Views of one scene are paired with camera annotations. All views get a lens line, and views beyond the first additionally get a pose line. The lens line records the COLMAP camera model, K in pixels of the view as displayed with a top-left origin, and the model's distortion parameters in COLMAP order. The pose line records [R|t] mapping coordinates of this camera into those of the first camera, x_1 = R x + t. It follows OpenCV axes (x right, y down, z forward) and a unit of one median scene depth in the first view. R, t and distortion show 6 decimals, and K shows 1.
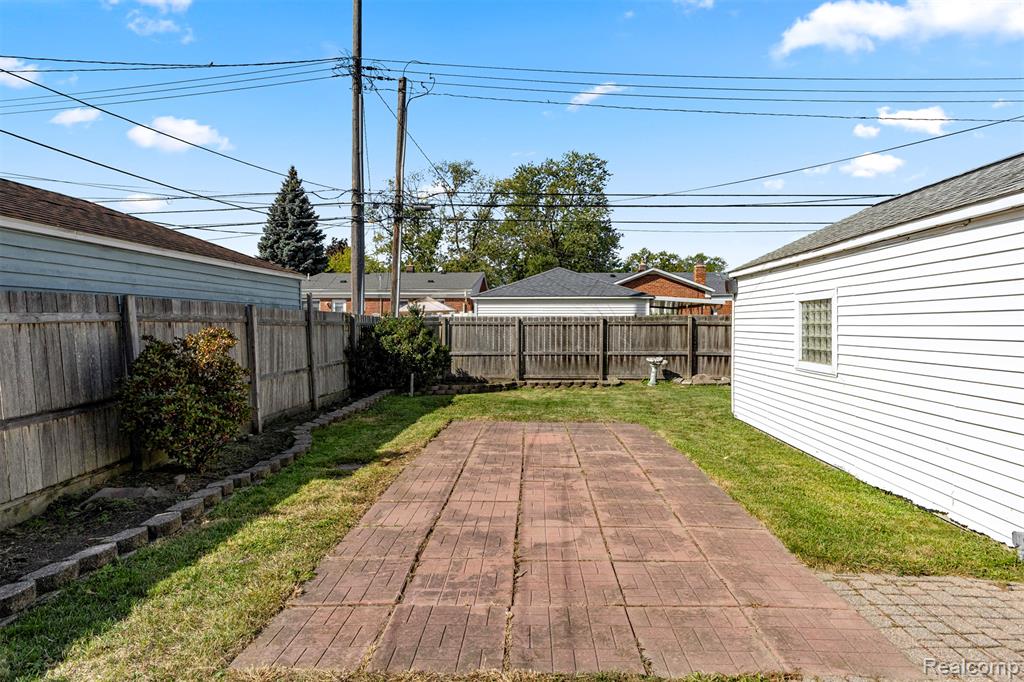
lens RADIAL K [[589.4, 0, 512.0], [0, 589.4, 341.0], [0, 0, 1]] dist [-0.000045, -0.000249]
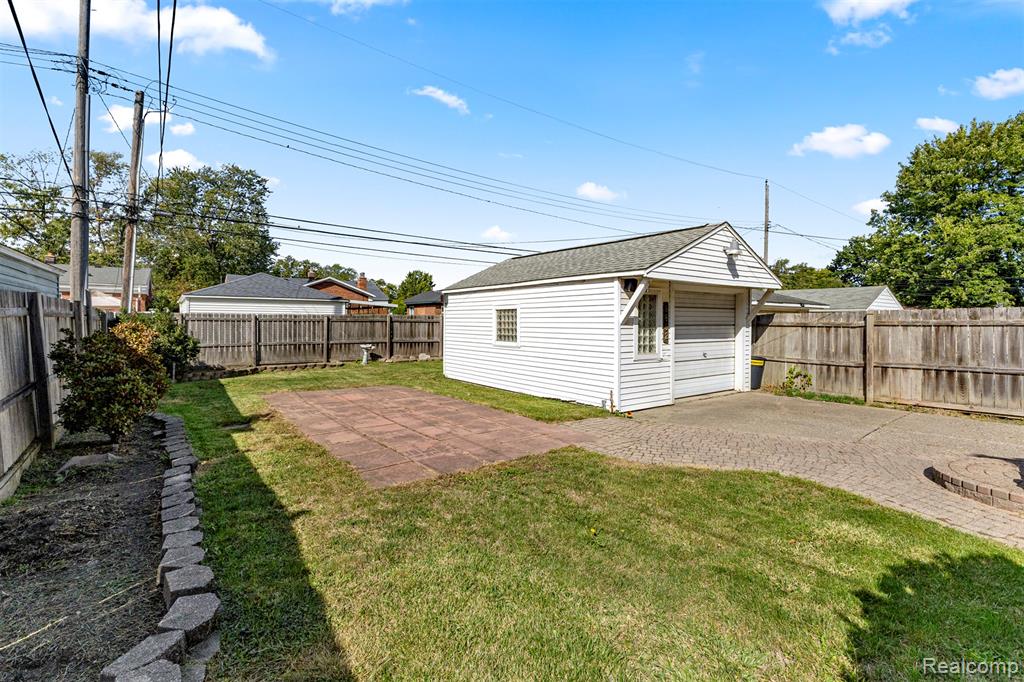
lens RADIAL K [[468.9, 0, 512.0], [0, 468.9, 341.0], [0, 0, 1]] dist [0.000456, 0.000034]
pose [[0.777844, -0.020908, 0.628109, -0.186771], [0.011566, 0.999753, 0.018955, 0.002372], [-0.628351, -0.007479, 0.777894, -0.091393]]
